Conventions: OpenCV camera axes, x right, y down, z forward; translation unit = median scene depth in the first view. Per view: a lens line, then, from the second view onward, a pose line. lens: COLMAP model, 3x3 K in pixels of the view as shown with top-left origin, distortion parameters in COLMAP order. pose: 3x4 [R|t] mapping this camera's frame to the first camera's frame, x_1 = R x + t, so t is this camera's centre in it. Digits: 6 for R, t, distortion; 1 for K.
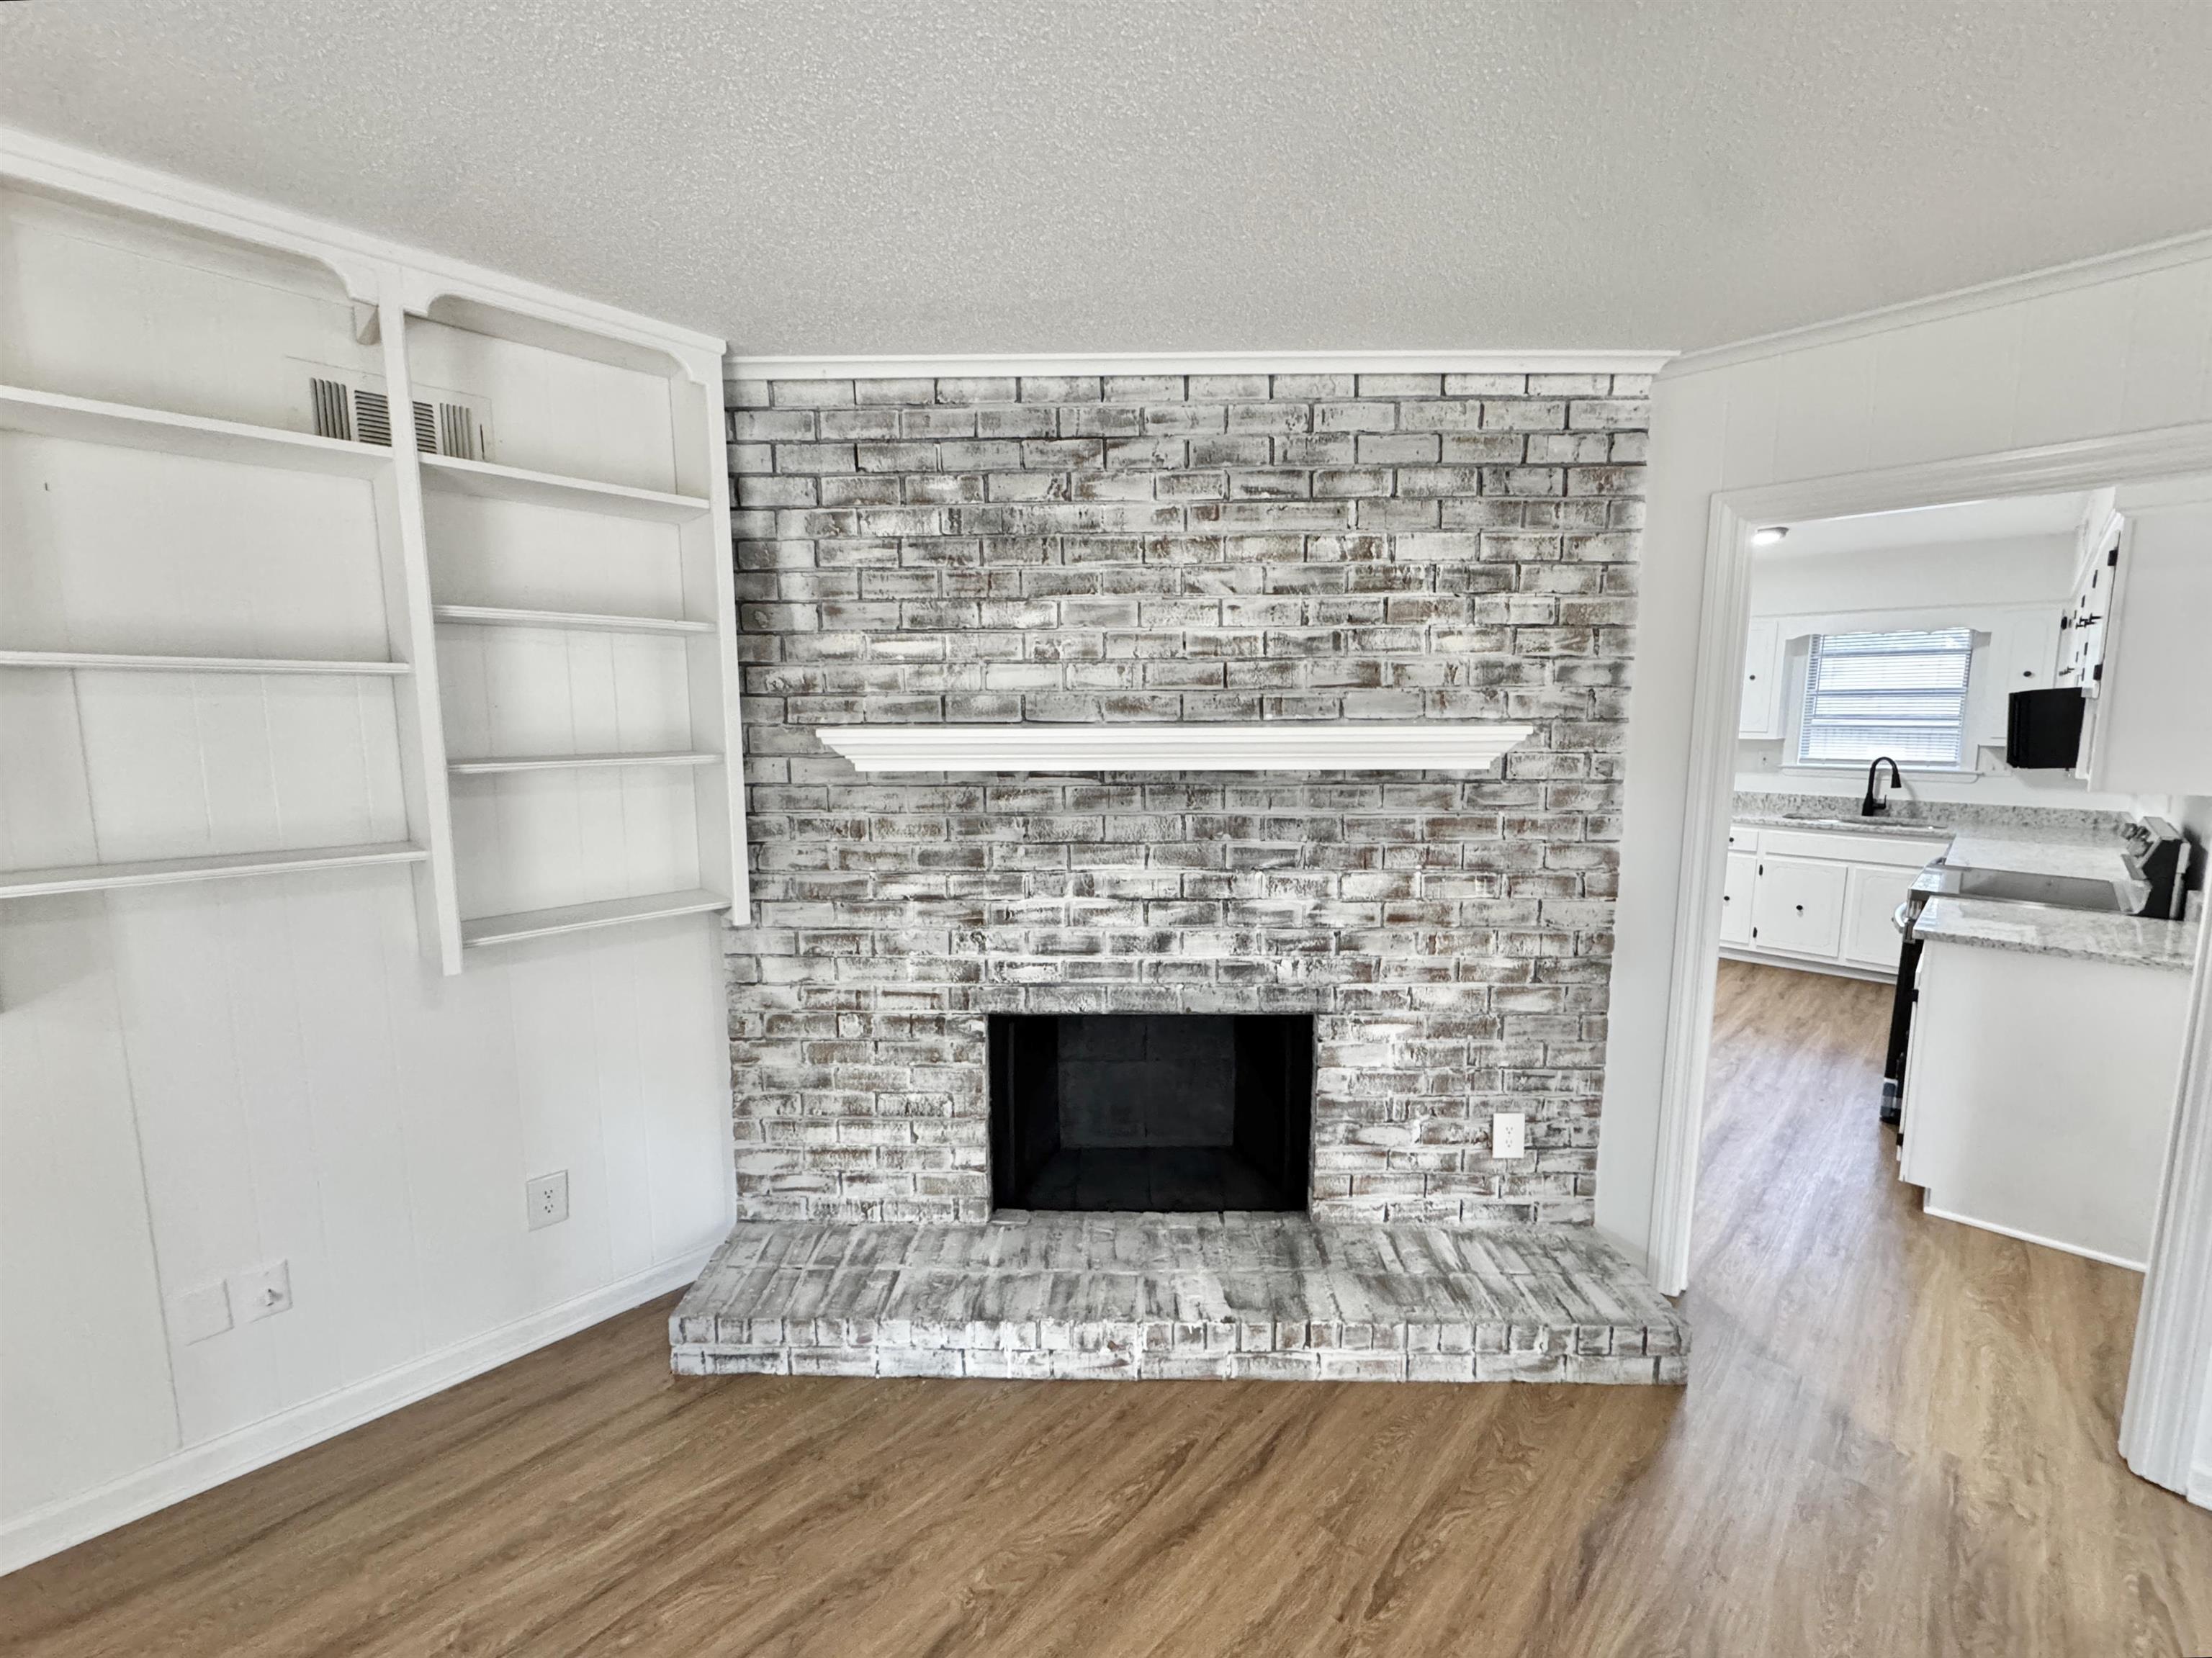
lens RADIAL K [[907.3, 0, 1097.9], [0, 907.3, 830.9], [0, 0, 1]] dist [-0.002540, -0.000172]
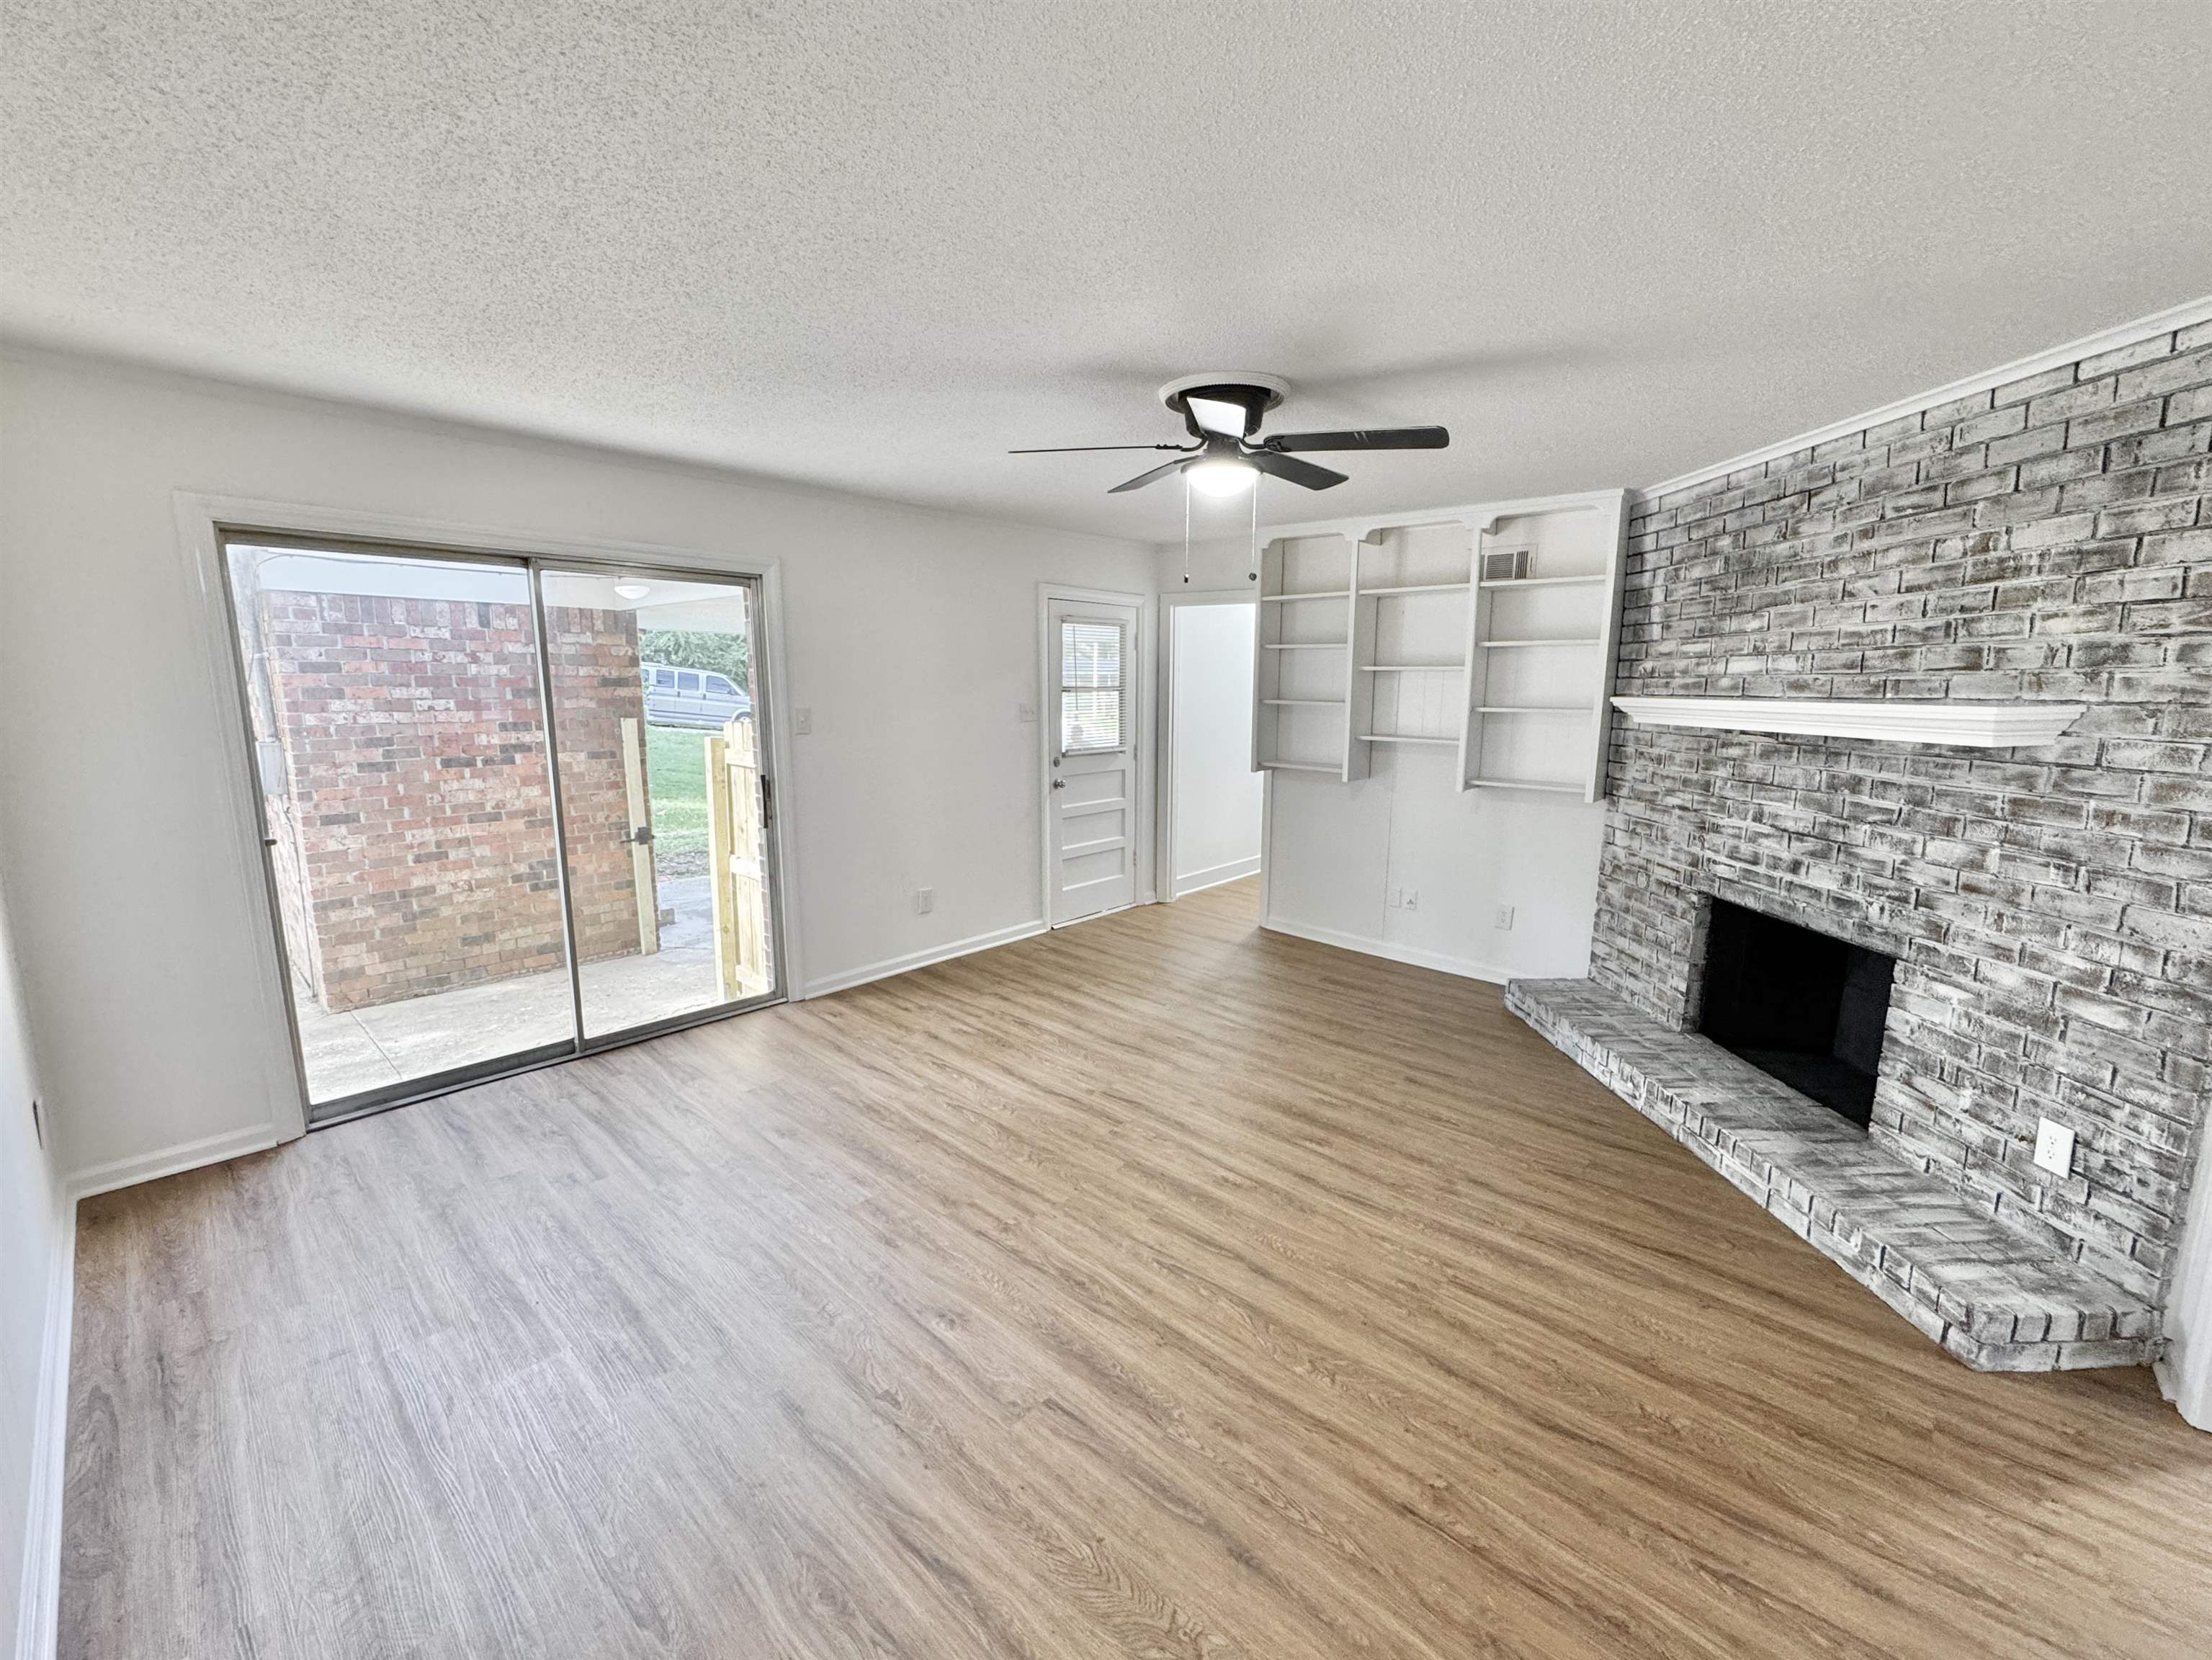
lens RADIAL K [[890.6, 0, 1119.7], [0, 890.6, 829.8], [0, 0, 1]] dist [-0.002854, 0.000242]
pose [[0.054147, 0.166500, -0.984554, 1.305699], [-0.136091, 0.978030, 0.157912, 0.000690], [0.989216, 0.125438, 0.075616, -0.072739]]
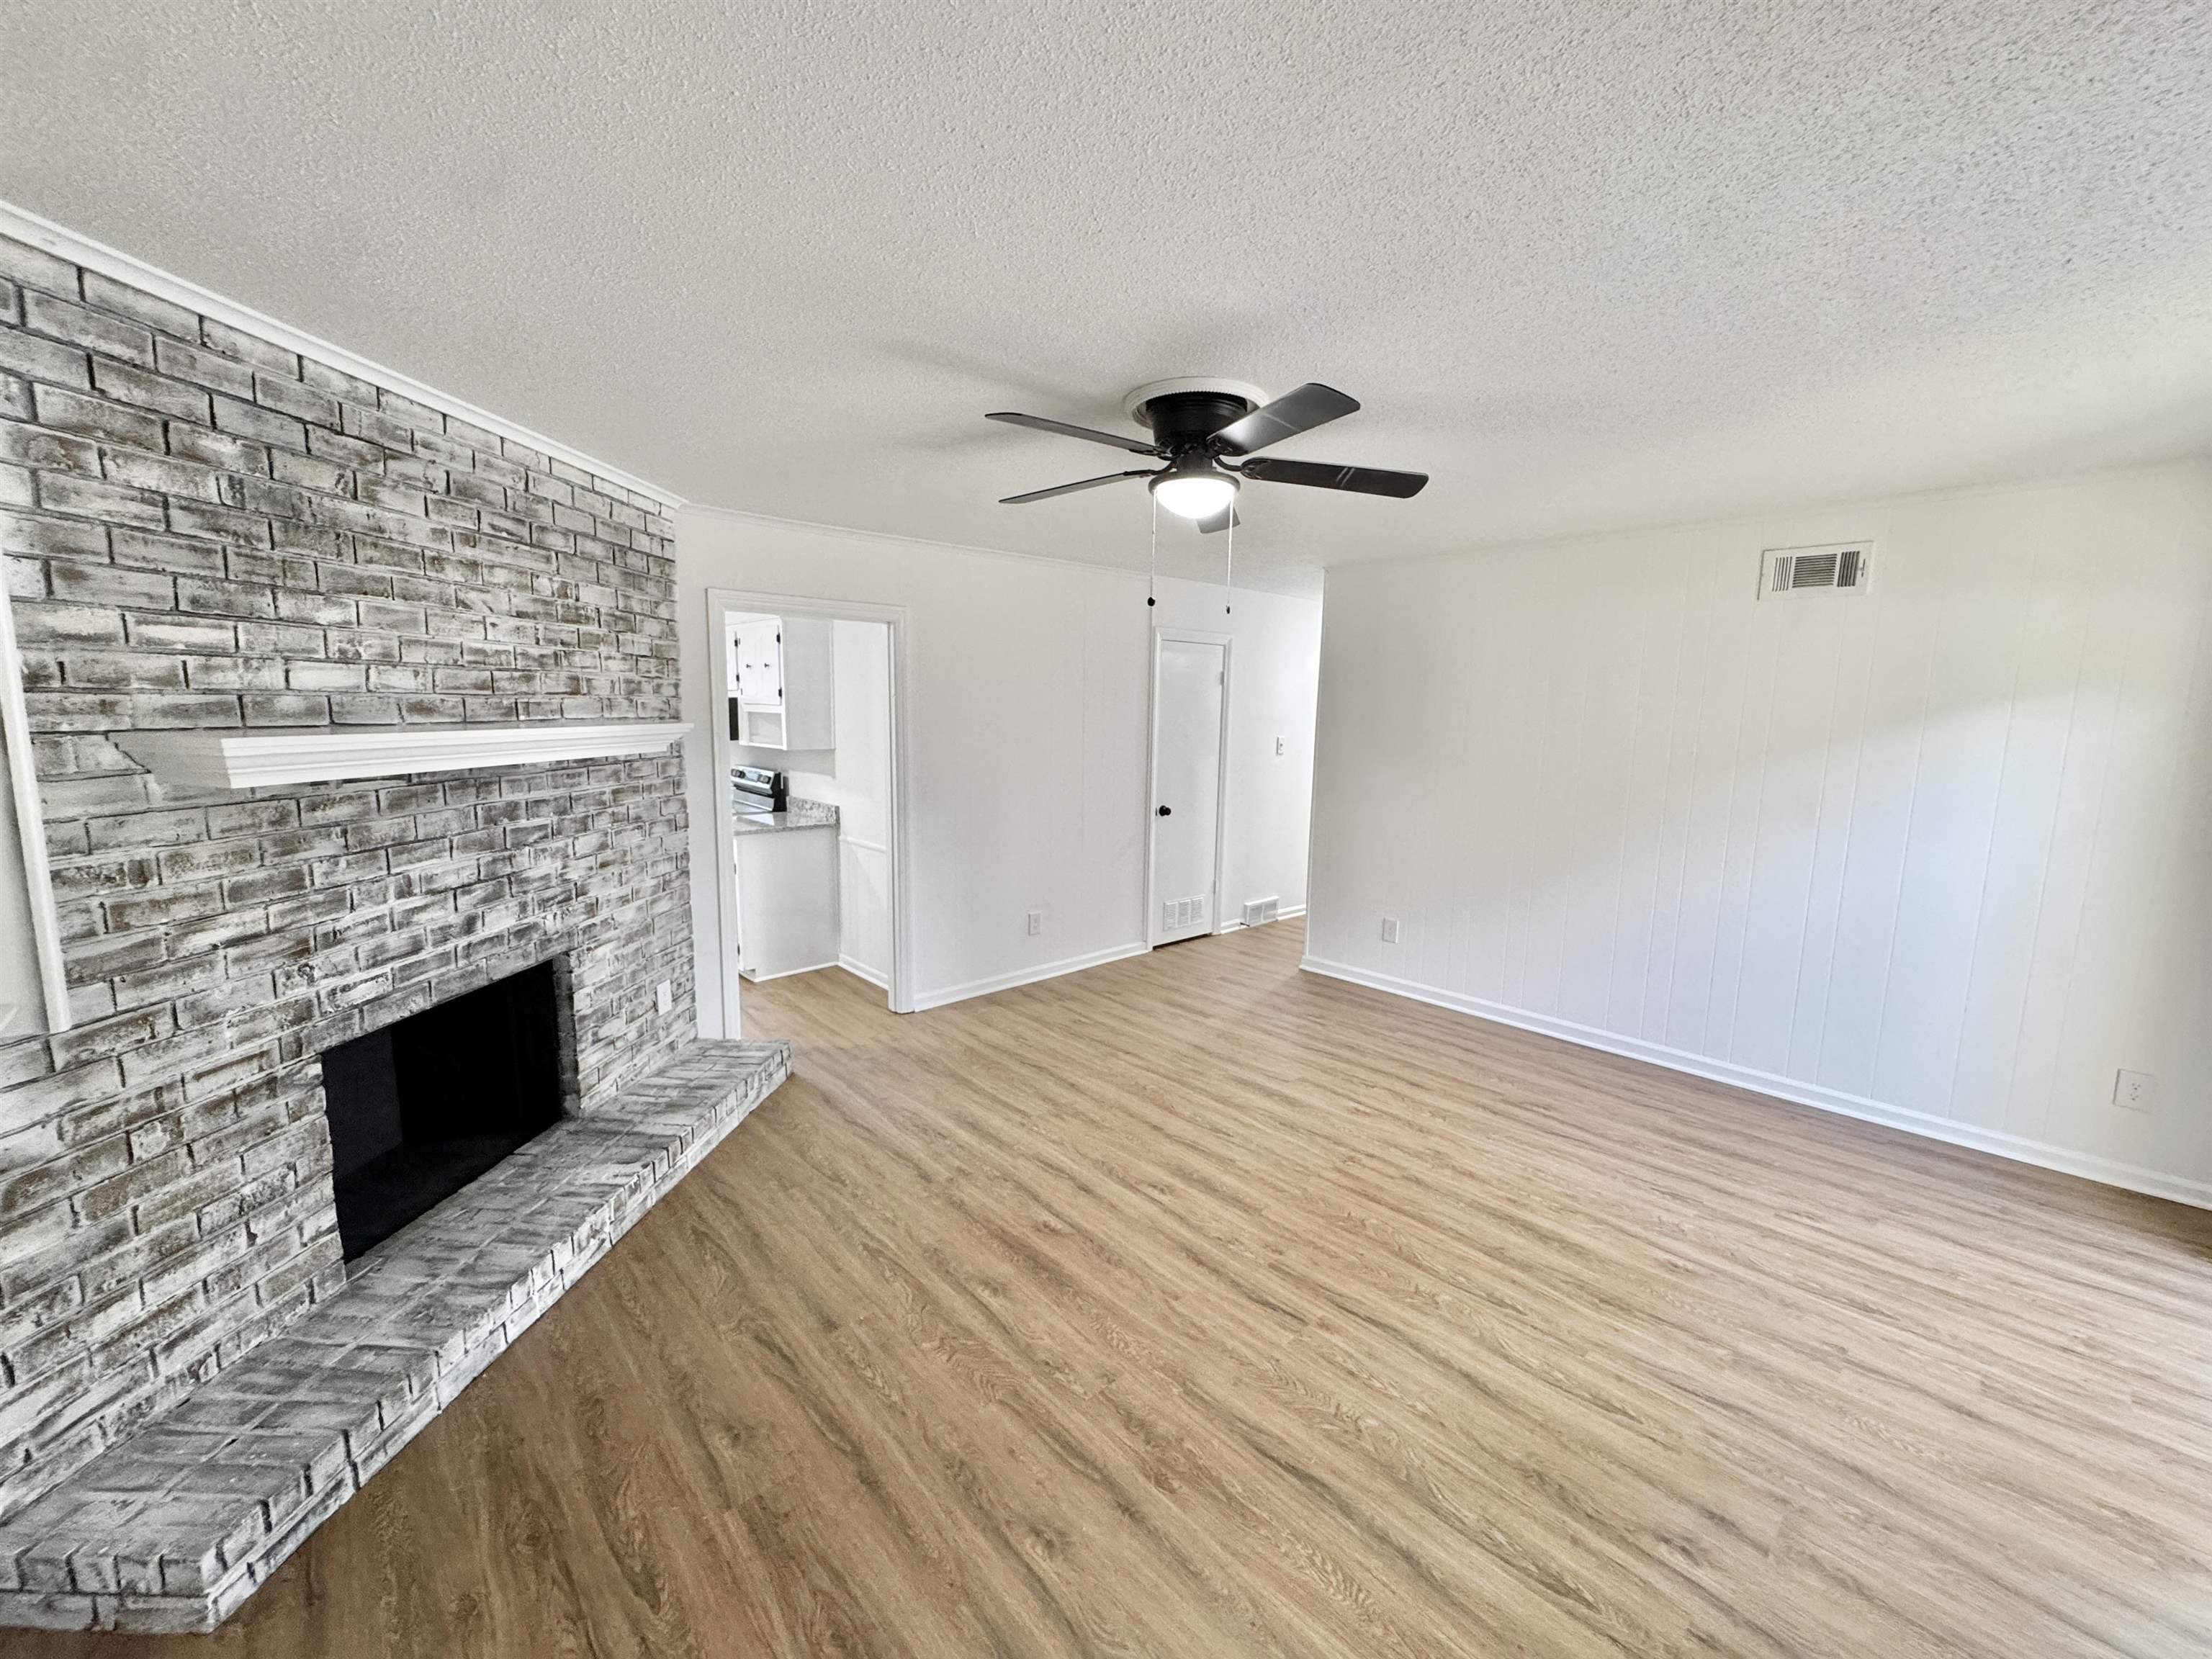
lens RADIAL K [[890.5, 0, 1119.7], [0, 890.5, 829.3], [0, 0, 1]] dist [-0.002854, 0.000242]
pose [[0.037564, -0.131663, 0.990583, -0.968951], [0.111754, 0.985617, 0.126765, -0.039508], [-0.993026, 0.105940, 0.051737, 0.158684]]
